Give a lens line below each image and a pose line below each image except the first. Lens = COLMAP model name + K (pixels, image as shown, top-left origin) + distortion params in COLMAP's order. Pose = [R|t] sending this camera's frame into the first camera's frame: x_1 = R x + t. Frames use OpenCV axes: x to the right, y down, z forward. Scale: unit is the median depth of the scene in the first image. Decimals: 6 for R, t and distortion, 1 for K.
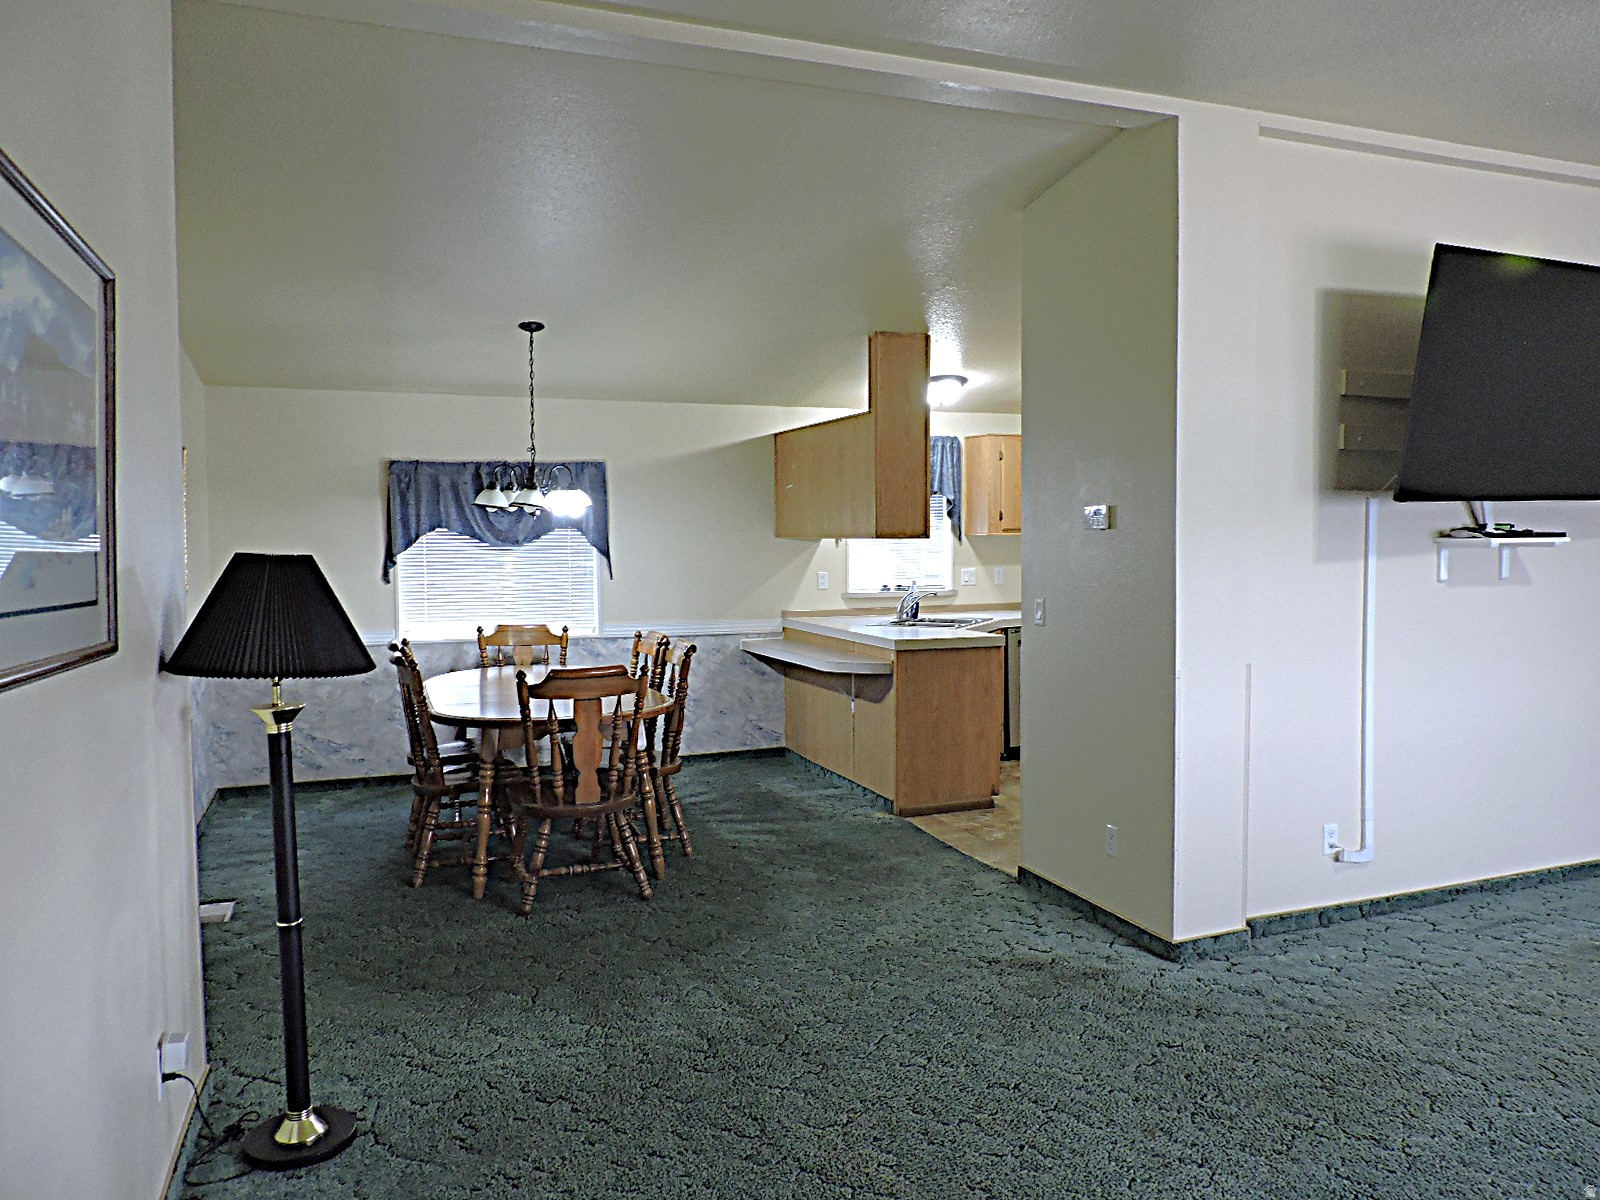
lens RADIAL K [[1187.6, 0, 815.2], [0, 1187.6, 605.4], [0, 0, 1]] dist [-0.024356, 0.018810]
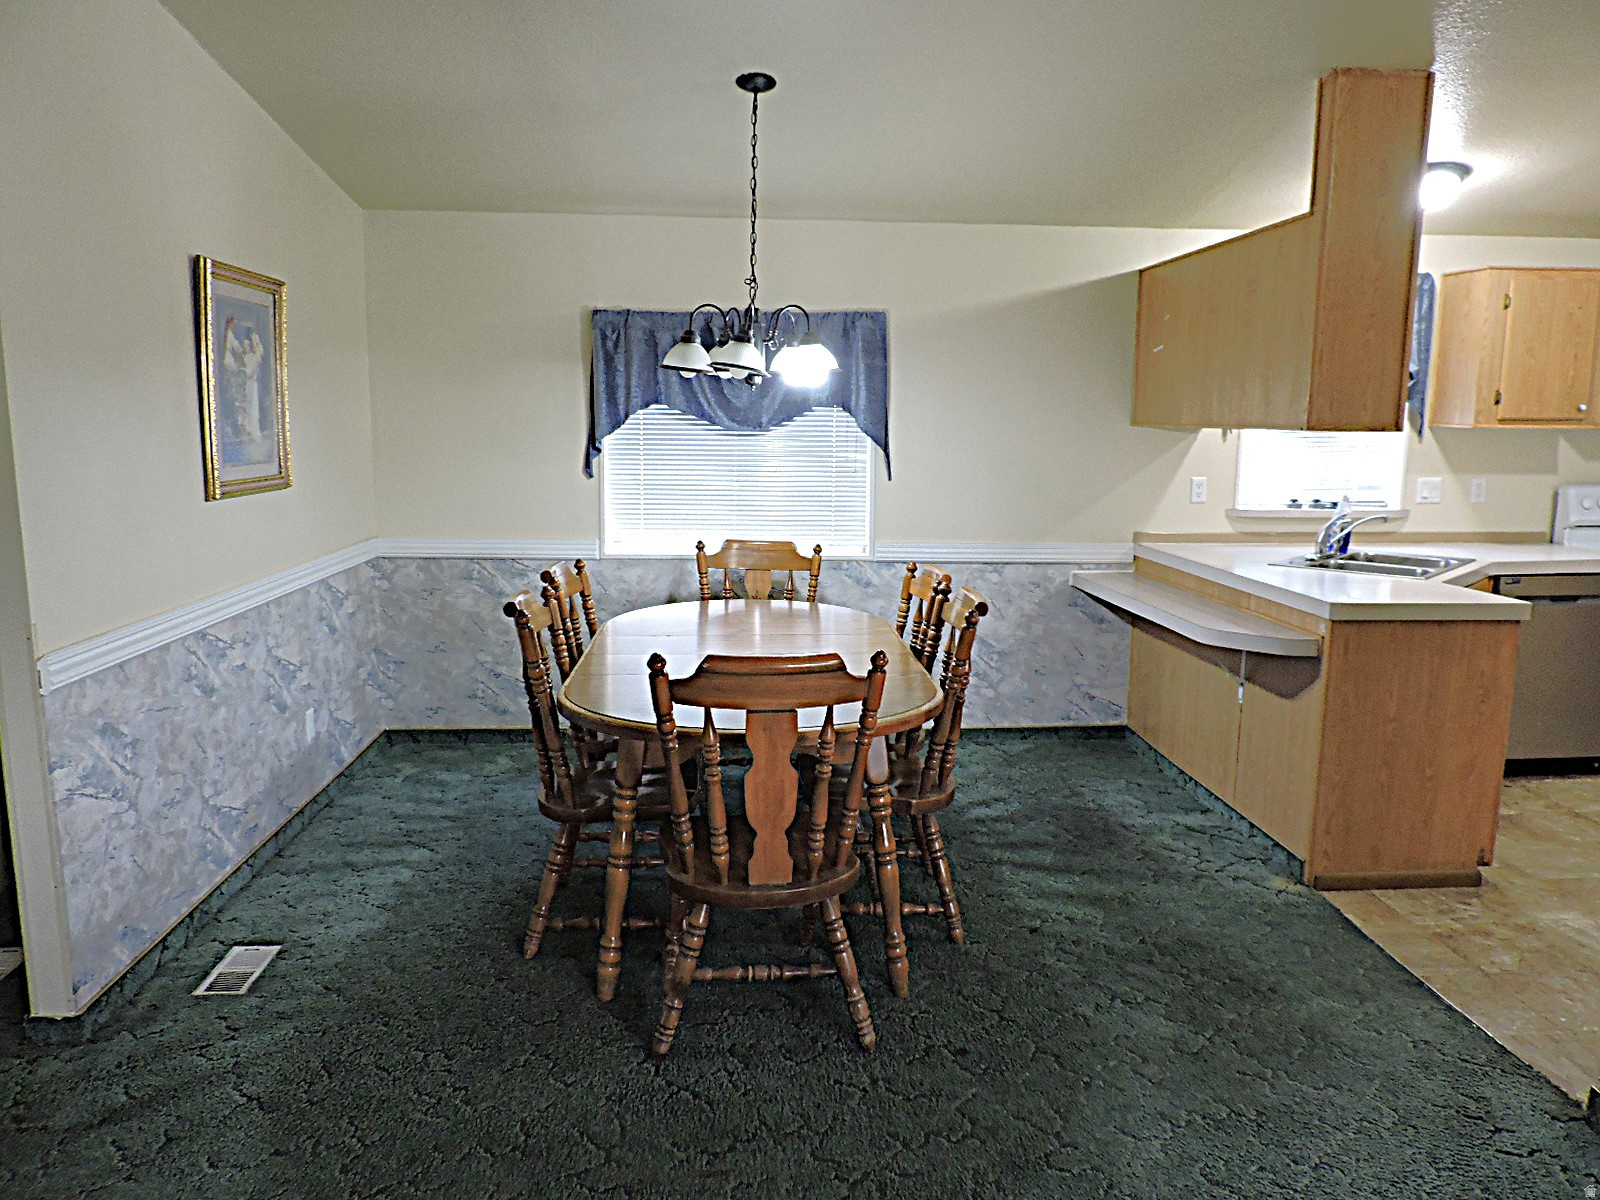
lens RADIAL K [[1187.6, 0, 788.5], [0, 1187.6, 604.5], [0, 0, 1]] dist [-0.024356, 0.018810]
pose [[0.952892, 0.062588, -0.296782, -0.015067], [-0.034111, 0.994384, 0.100182, -0.019349], [0.301385, -0.085339, 0.949676, 0.342015]]
